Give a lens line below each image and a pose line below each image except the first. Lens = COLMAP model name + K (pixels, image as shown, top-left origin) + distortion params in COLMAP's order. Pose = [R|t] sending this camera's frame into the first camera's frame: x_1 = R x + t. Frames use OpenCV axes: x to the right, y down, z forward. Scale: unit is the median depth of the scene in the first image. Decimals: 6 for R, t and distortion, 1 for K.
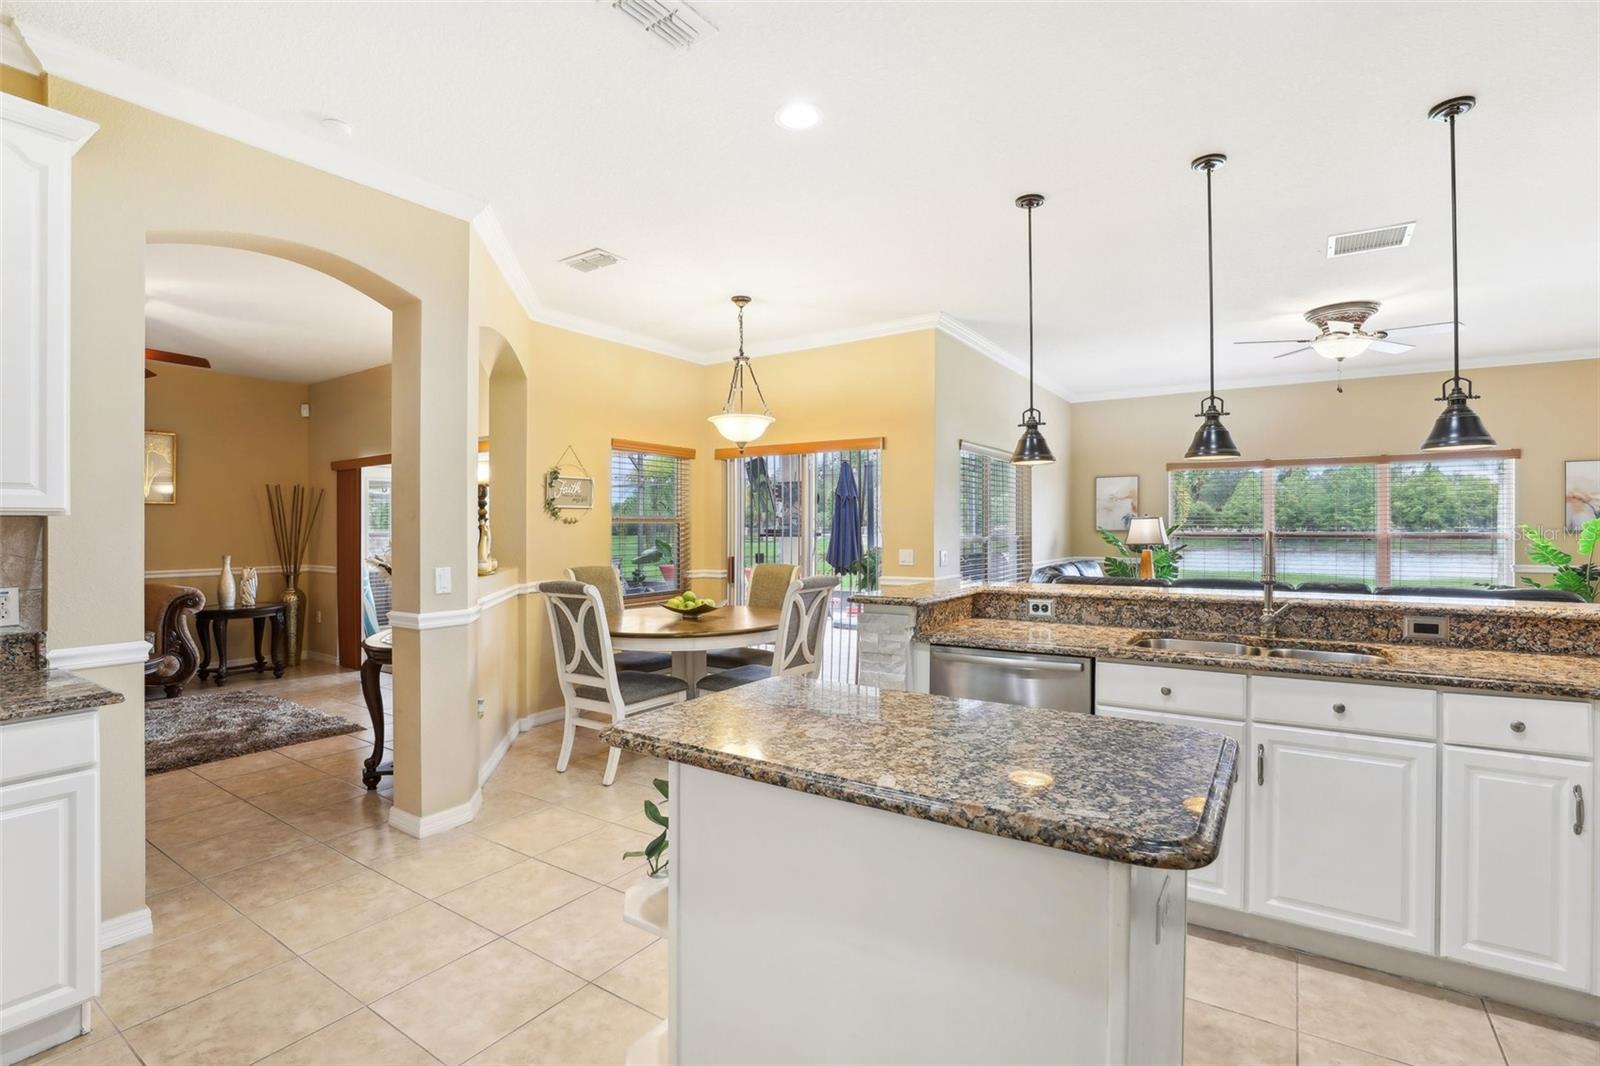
lens RADIAL K [[740.6, 0, 796.8], [0, 740.6, 528.2], [0, 0, 1]] dist [-0.033934, 0.010445]
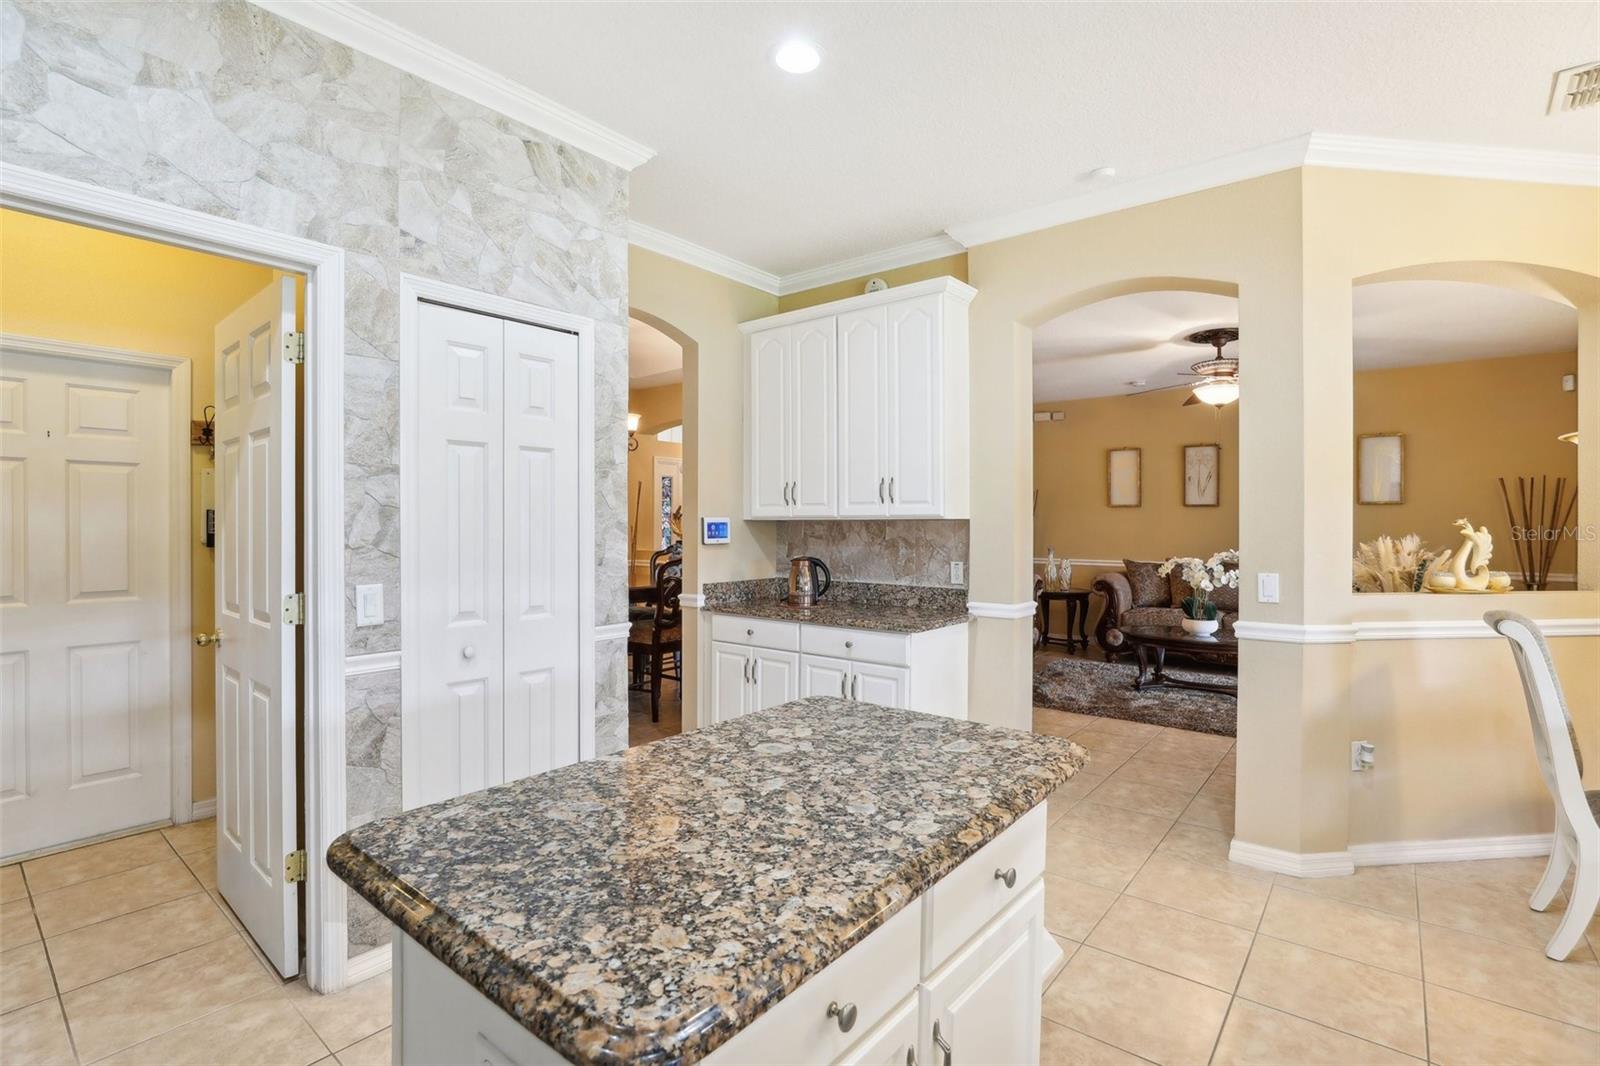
lens RADIAL K [[740.6, 0, 796.8], [0, 740.6, 528.2], [0, 0, 1]] dist [-0.033934, 0.010445]
pose [[-0.092158, 0.006657, -0.995722, 0.522421], [-0.004894, 0.999963, 0.007139, -0.005733], [0.995732, 0.005531, -0.092122, 0.601174]]
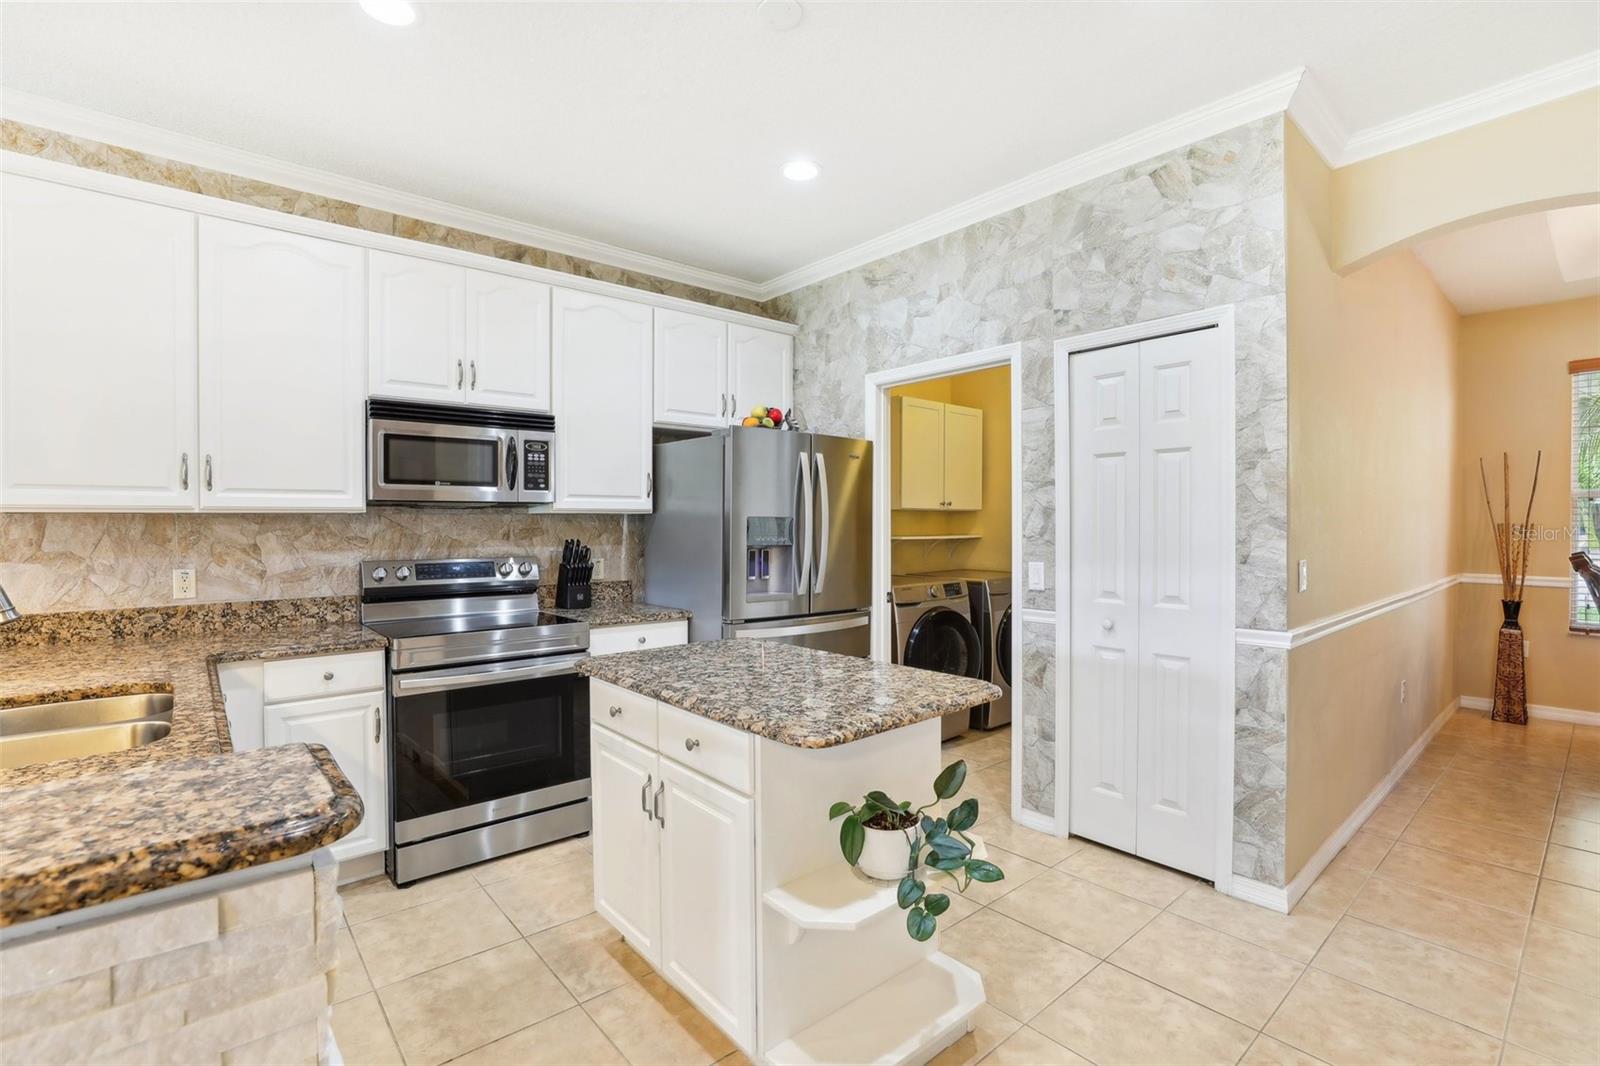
lens RADIAL K [[722.6, 0, 800.0], [0, 722.6, 533.0], [0, 0, 1]] dist [-0.049177, 0.000265]
pose [[-0.967240, 0.003569, 0.253837, -0.132737], [0.007467, 0.999868, 0.014396, -0.002670], [-0.253752, 0.015820, -0.967140, 1.250379]]
